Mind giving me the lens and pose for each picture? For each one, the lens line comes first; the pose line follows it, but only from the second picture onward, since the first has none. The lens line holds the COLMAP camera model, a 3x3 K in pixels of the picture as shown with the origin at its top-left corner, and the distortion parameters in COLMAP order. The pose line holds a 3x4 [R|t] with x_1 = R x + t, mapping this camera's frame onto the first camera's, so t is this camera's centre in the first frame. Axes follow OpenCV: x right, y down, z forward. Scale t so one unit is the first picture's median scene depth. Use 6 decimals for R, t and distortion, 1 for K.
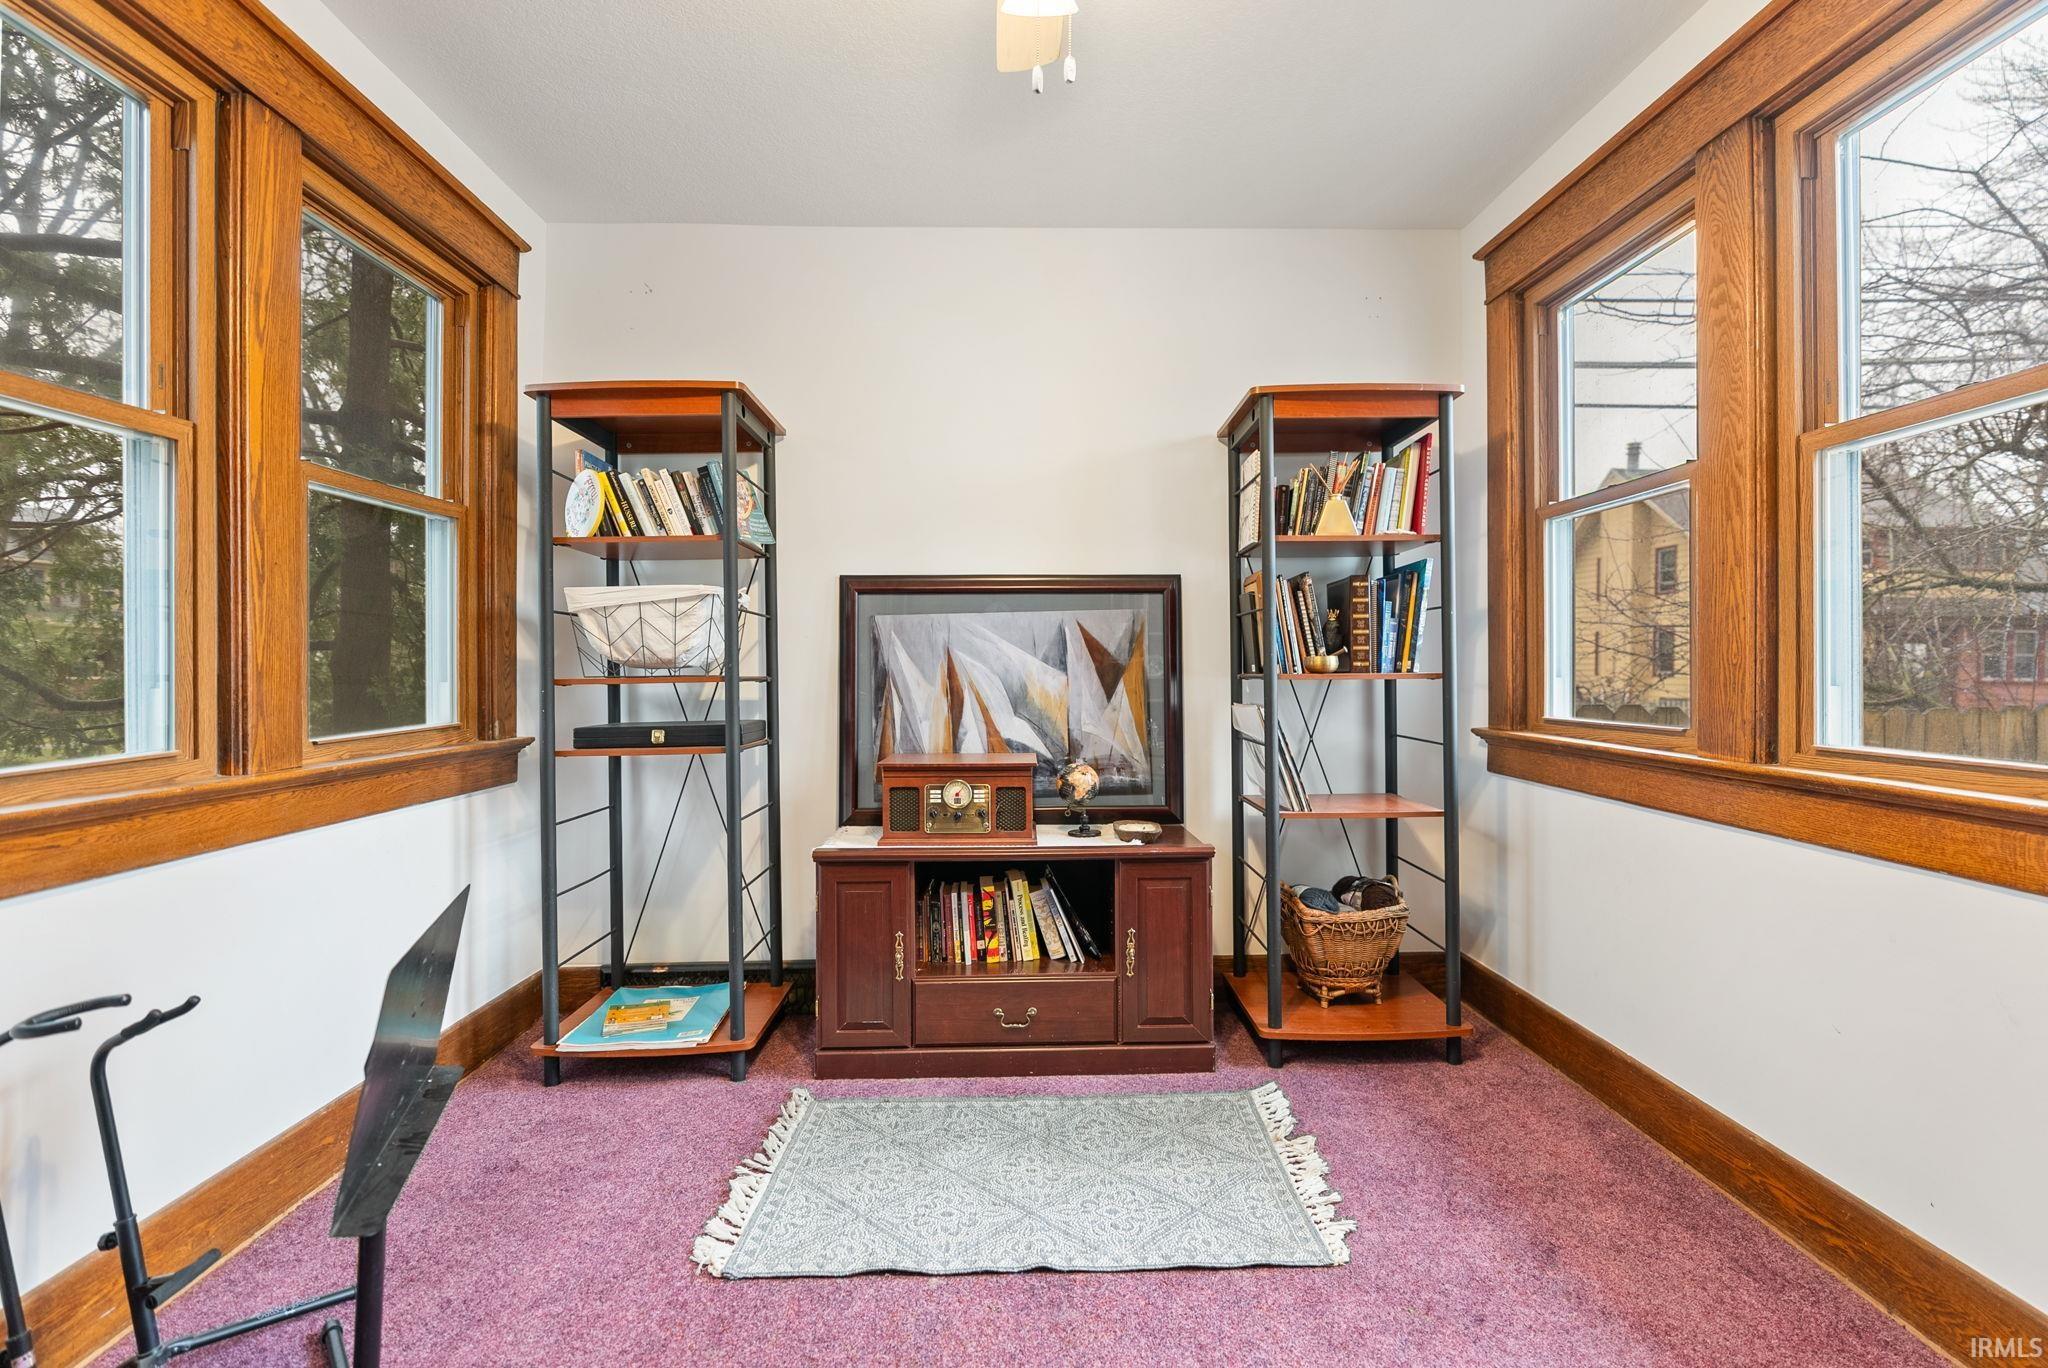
lens RADIAL K [[930.5, 0, 1034.1], [0, 930.5, 681.3], [0, 0, 1]] dist [-0.004089, 0.000028]
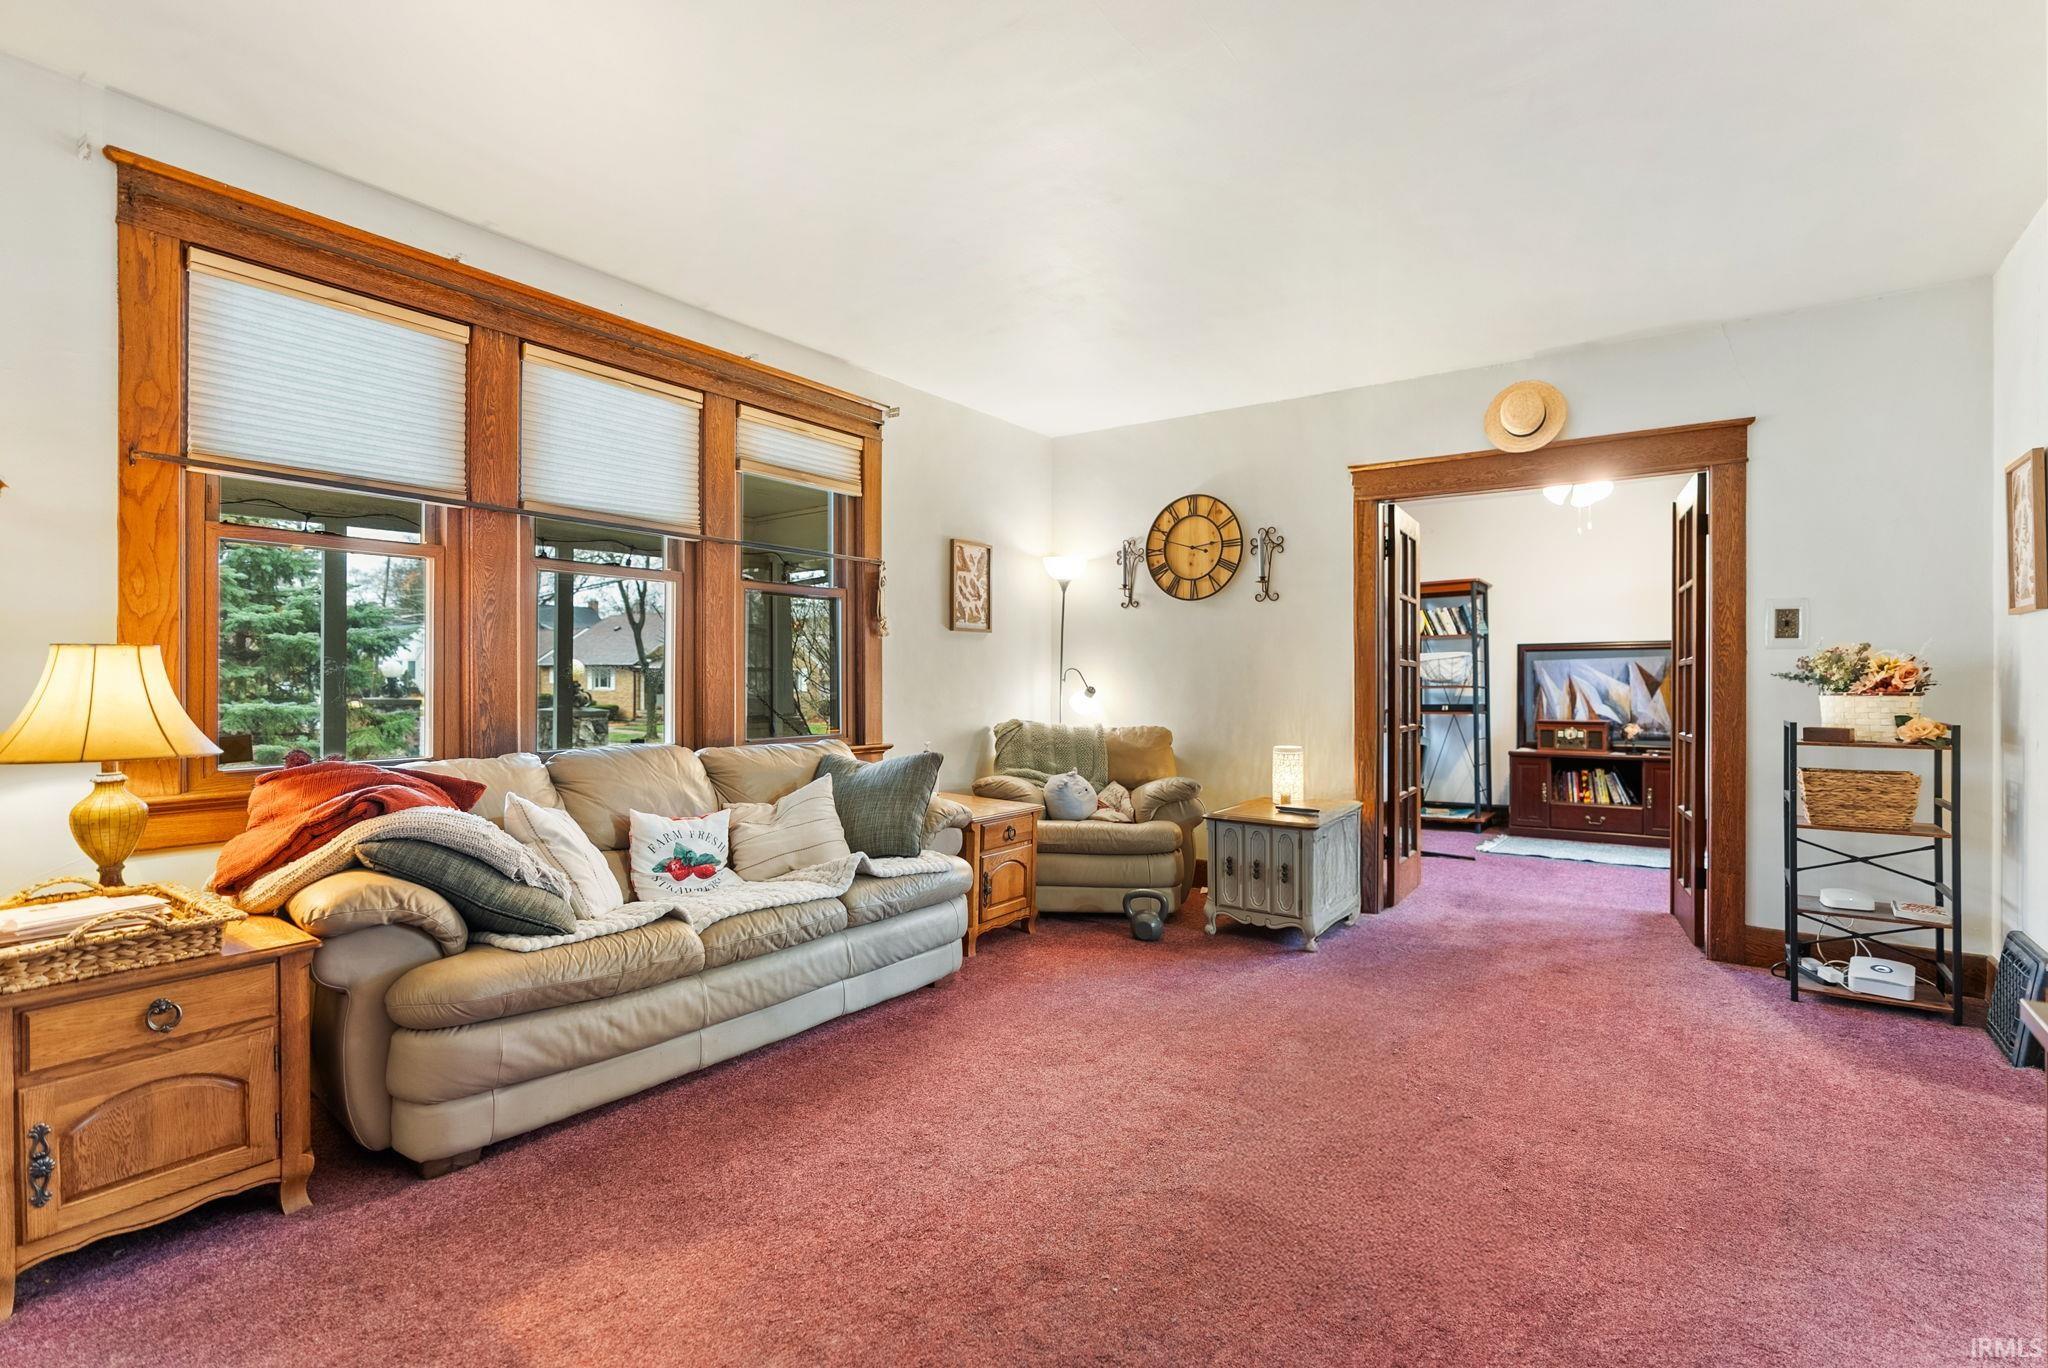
lens RADIAL K [[943.7, 0, 1023.5], [0, 943.7, 693.4], [0, 0, 1]] dist [-0.003956, -0.000083]
pose [[0.789063, 0.002793, -0.614306, 0.300971], [-0.005994, 0.999977, -0.003153, 0.028992], [0.614283, 0.006170, 0.789061, -1.832988]]
